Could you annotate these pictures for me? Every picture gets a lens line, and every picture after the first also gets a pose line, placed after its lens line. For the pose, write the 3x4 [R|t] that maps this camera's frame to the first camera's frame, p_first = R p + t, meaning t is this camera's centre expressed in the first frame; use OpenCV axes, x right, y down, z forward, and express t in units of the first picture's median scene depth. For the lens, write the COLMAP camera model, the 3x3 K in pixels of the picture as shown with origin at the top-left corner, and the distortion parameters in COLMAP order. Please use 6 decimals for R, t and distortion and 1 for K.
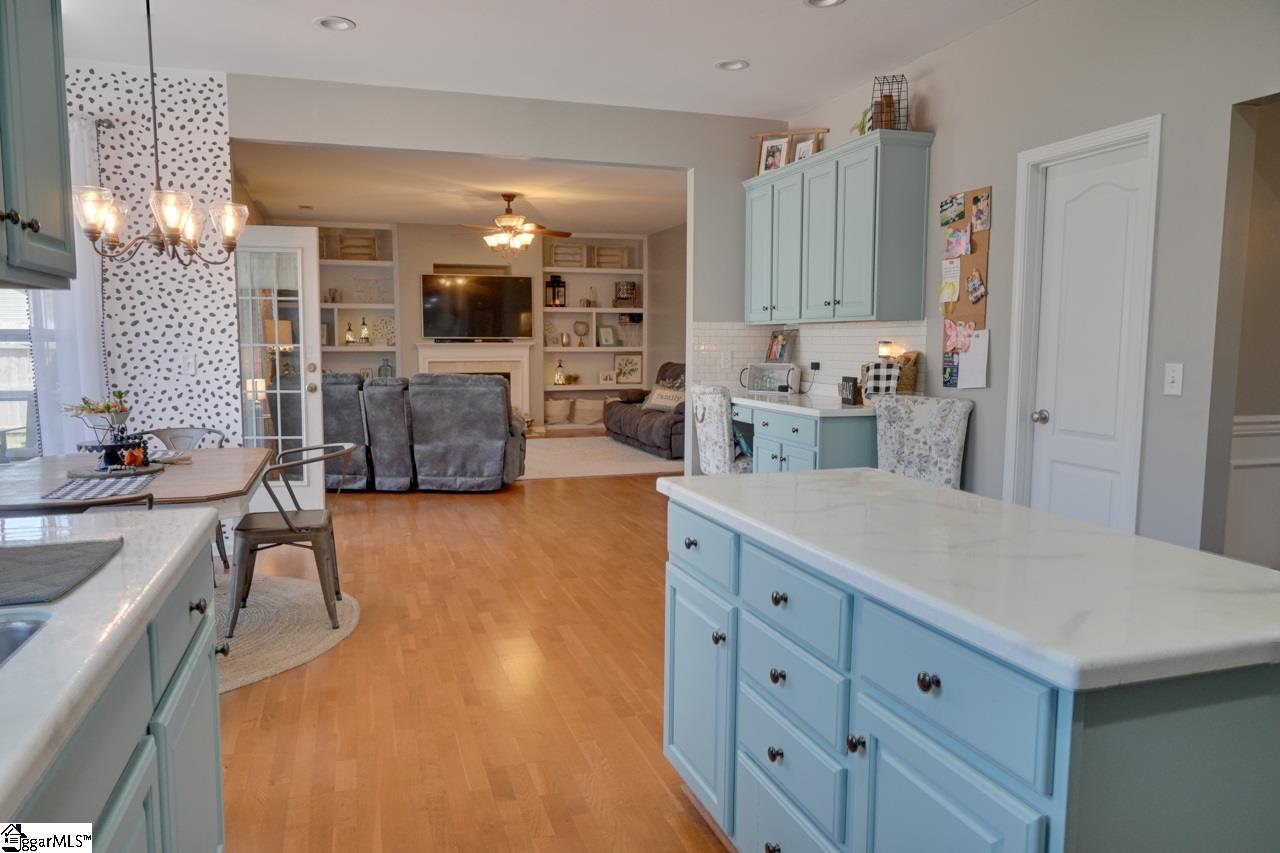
lens RADIAL K [[870.6, 0, 633.5], [0, 870.6, 427.8], [0, 0, 1]] dist [0.005467, -0.007321]
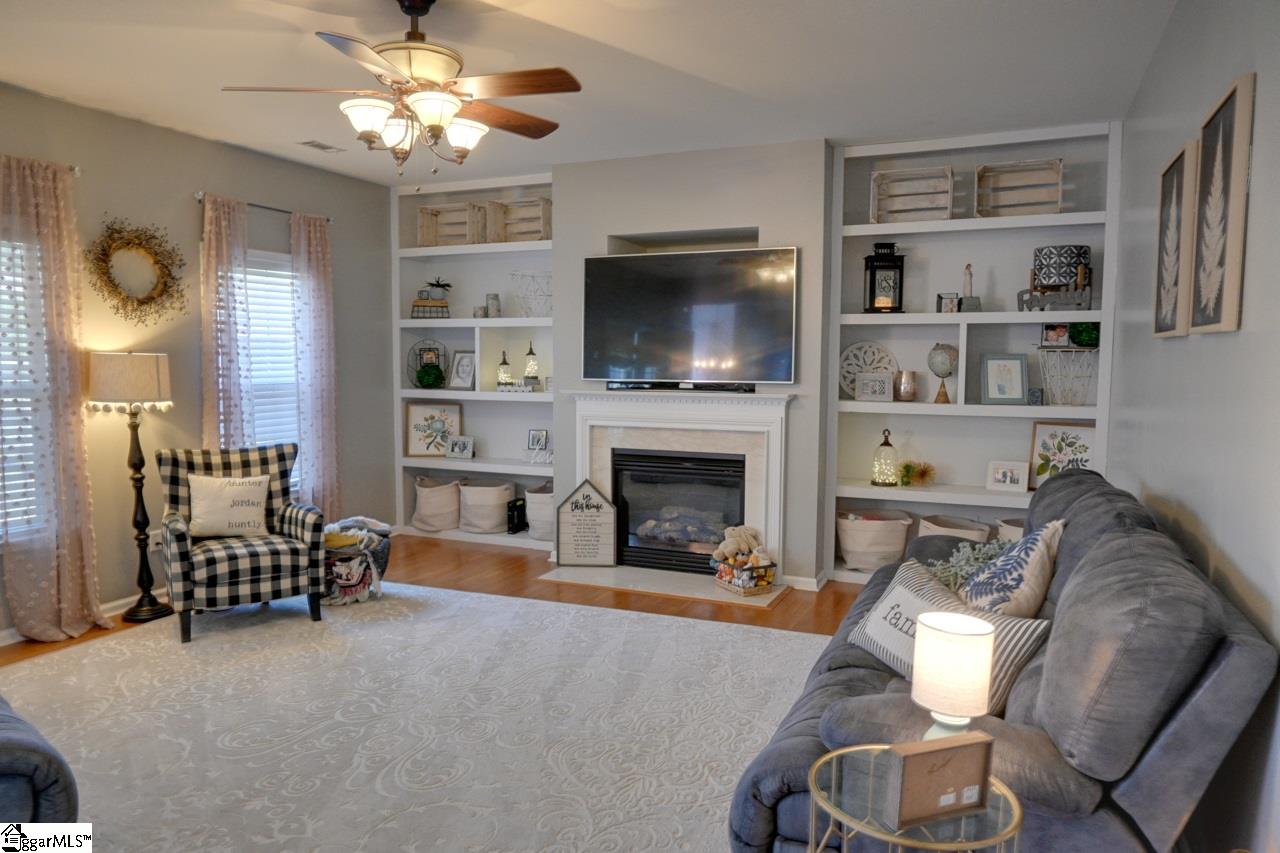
lens RADIAL K [[870.6, 0, 640.3], [0, 870.6, 428.5], [0, 0, 1]] dist [0.005467, -0.007321]
pose [[0.743362, 0.056761, -0.666477, 0.263153], [-0.070264, 0.997507, 0.006583, -0.156868], [0.665189, 0.041936, 0.745496, 1.245414]]
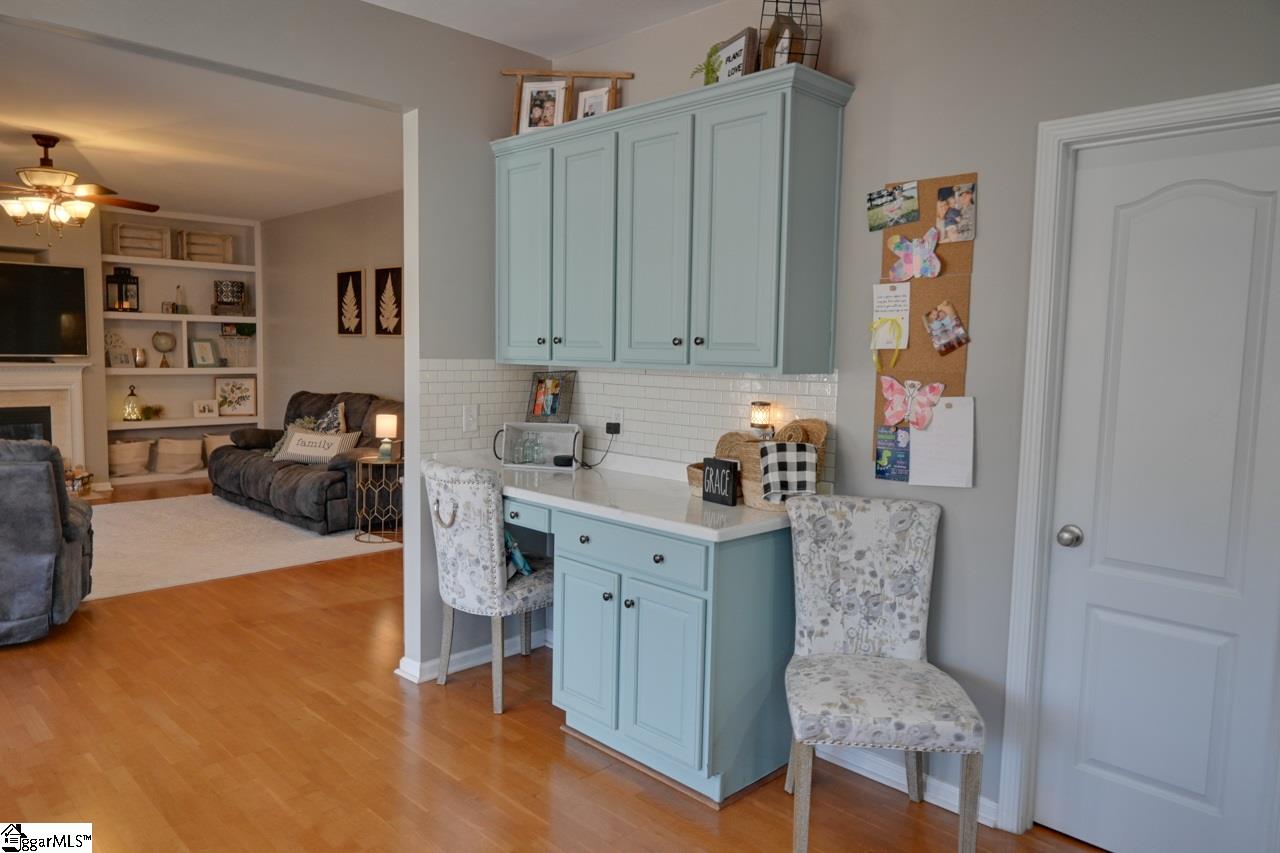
lens RADIAL K [[870.6, 0, 637.0], [0, 870.6, 425.6], [0, 0, 1]] dist [0.005467, -0.007321]
pose [[0.895268, -0.023936, 0.444884, -0.069576], [0.028068, 0.999602, -0.002701, -0.068345], [-0.444642, 0.014906, 0.895584, 0.378786]]
